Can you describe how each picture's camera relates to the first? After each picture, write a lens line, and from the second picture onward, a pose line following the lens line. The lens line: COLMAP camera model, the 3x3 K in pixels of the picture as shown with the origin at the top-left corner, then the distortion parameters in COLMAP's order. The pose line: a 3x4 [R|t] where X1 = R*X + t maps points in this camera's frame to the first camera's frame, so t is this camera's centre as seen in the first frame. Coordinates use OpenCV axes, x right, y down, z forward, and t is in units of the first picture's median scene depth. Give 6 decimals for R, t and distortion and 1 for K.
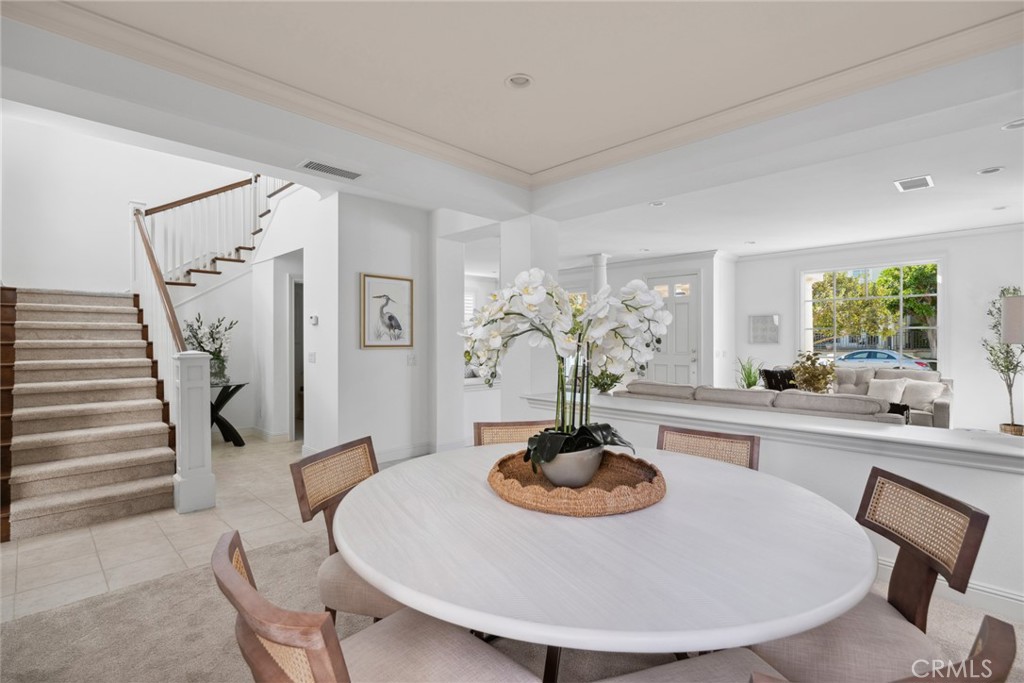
lens RADIAL K [[482.2, 0, 512.0], [0, 482.2, 341.5], [0, 0, 1]] dist [0.002961, 0.000518]
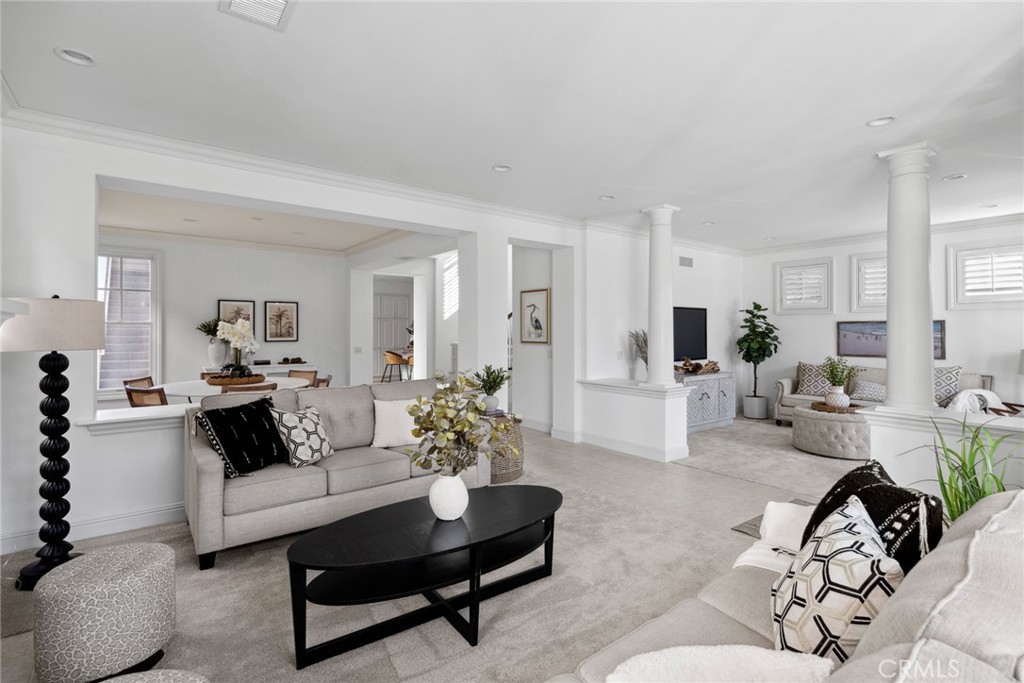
lens RADIAL K [[486.0, 0, 512.6], [0, 486.0, 326.0], [0, 0, 1]] dist [0.001370, 0.000004]
pose [[-0.139453, -0.010253, -0.990176, 1.085749], [-0.001257, 0.999947, -0.010177, -0.022013], [0.990228, -0.000175, -0.139459, 1.128723]]
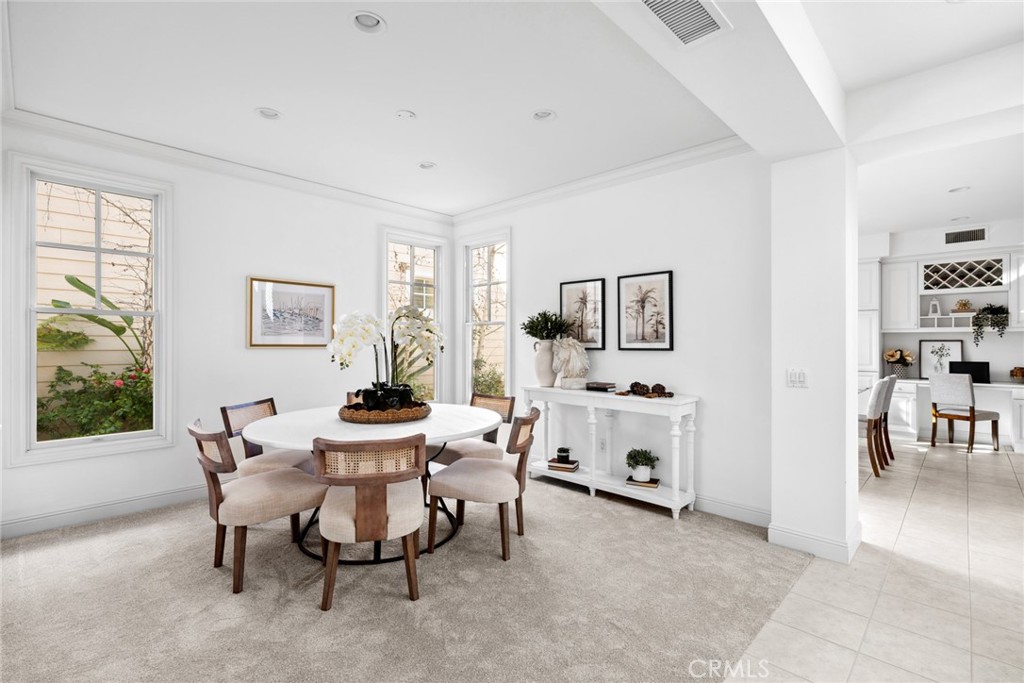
lens RADIAL K [[467.7, 0, 514.3], [0, 467.7, 336.2], [0, 0, 1]] dist [0.000795, -0.000193]
pose [[-0.999898, -0.005853, -0.013019, -0.103158], [-0.005662, 0.999877, -0.014634, 0.001107], [0.013103, -0.014559, -0.999808, 0.955163]]
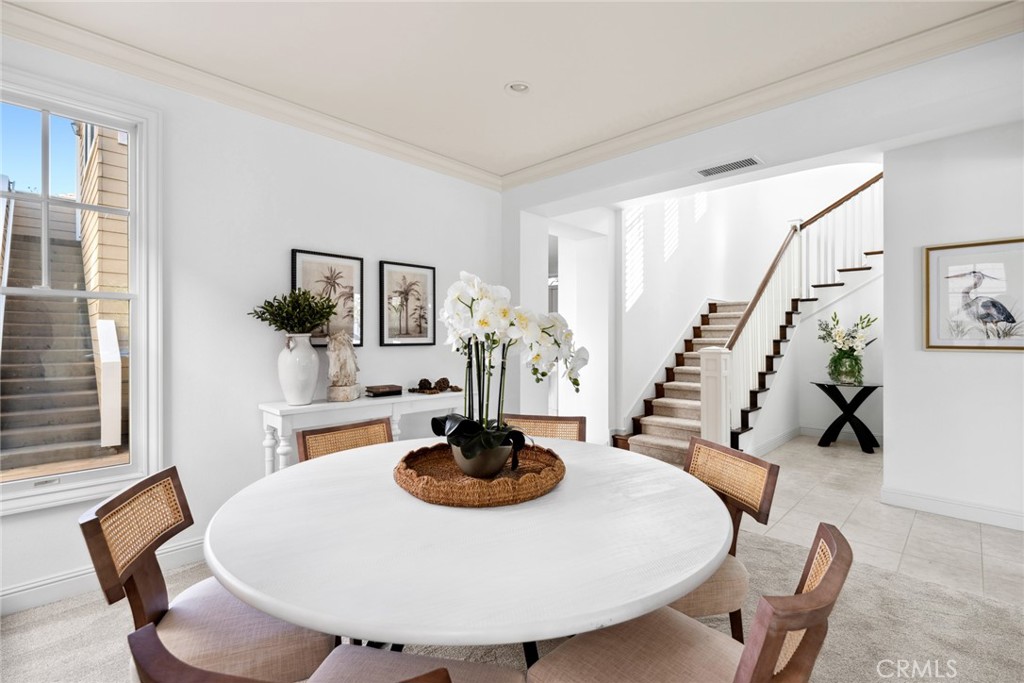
lens RADIAL K [[467.7, 0, 514.3], [0, 467.7, 336.2], [0, 0, 1]] dist [0.000795, -0.000193]
pose [[-0.003730, -0.003231, -0.999988, 0.390257], [-0.005246, 0.999981, -0.003211, -0.001261], [0.999979, 0.005234, -0.003747, 0.361881]]
